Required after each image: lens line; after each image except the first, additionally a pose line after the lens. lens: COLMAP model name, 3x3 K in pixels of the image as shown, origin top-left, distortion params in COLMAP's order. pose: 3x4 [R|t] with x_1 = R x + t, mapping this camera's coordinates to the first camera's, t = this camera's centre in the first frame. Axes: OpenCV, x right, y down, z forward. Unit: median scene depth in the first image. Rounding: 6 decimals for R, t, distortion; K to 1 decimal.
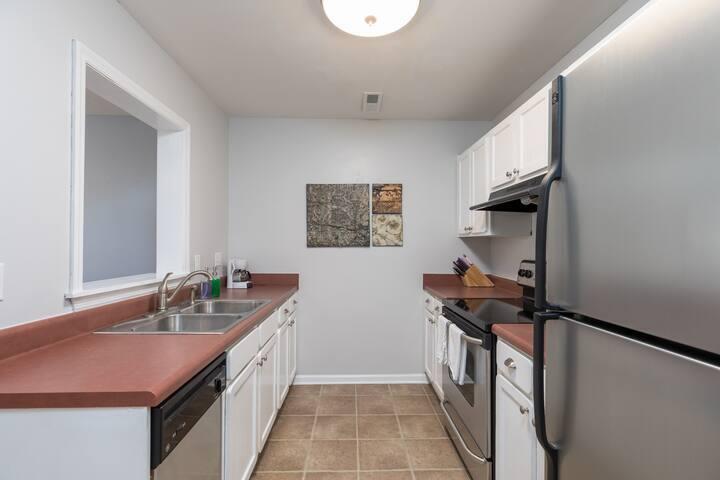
lens RADIAL K [[323.5, 0, 361.9], [0, 323.5, 242.1], [0, 0, 1]] dist [0.005336, 0.000047]
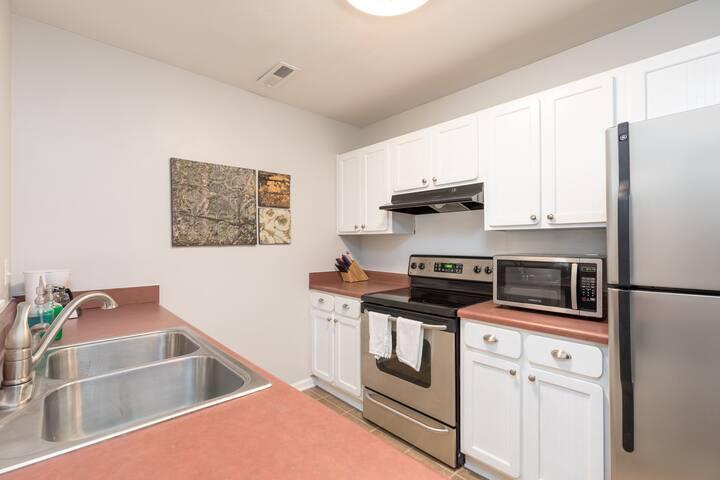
lens RADIAL K [[323.5, 0, 361.6], [0, 323.5, 241.9], [0, 0, 1]] dist [0.005336, 0.000047]
pose [[0.749593, -0.004326, 0.661885, -0.328160], [0.000714, 0.999983, 0.005726, 0.001707], [-0.661899, -0.003819, 0.749584, 0.189539]]
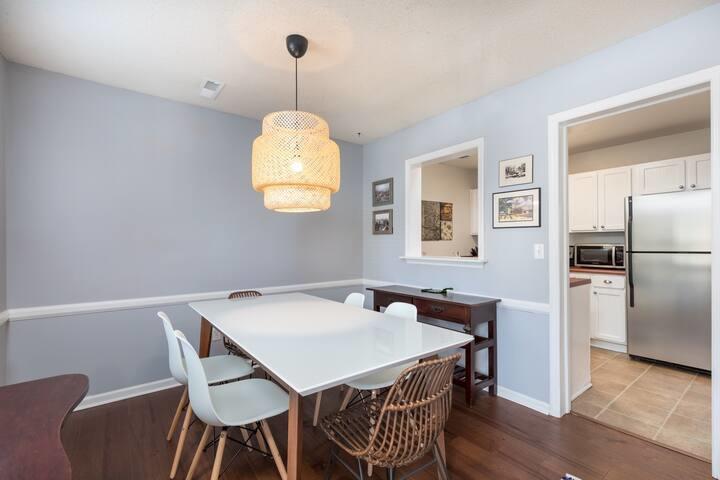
lens RADIAL K [[323.5, 0, 359.3], [0, 323.5, 239.5], [0, 0, 1]] dist [0.005336, 0.000047]
pose [[0.819708, 0.000383, 0.572781, -1.257810], [0.001424, 0.999995, -0.002707, 0.013933], [-0.572780, 0.003035, 0.819704, -0.113488]]
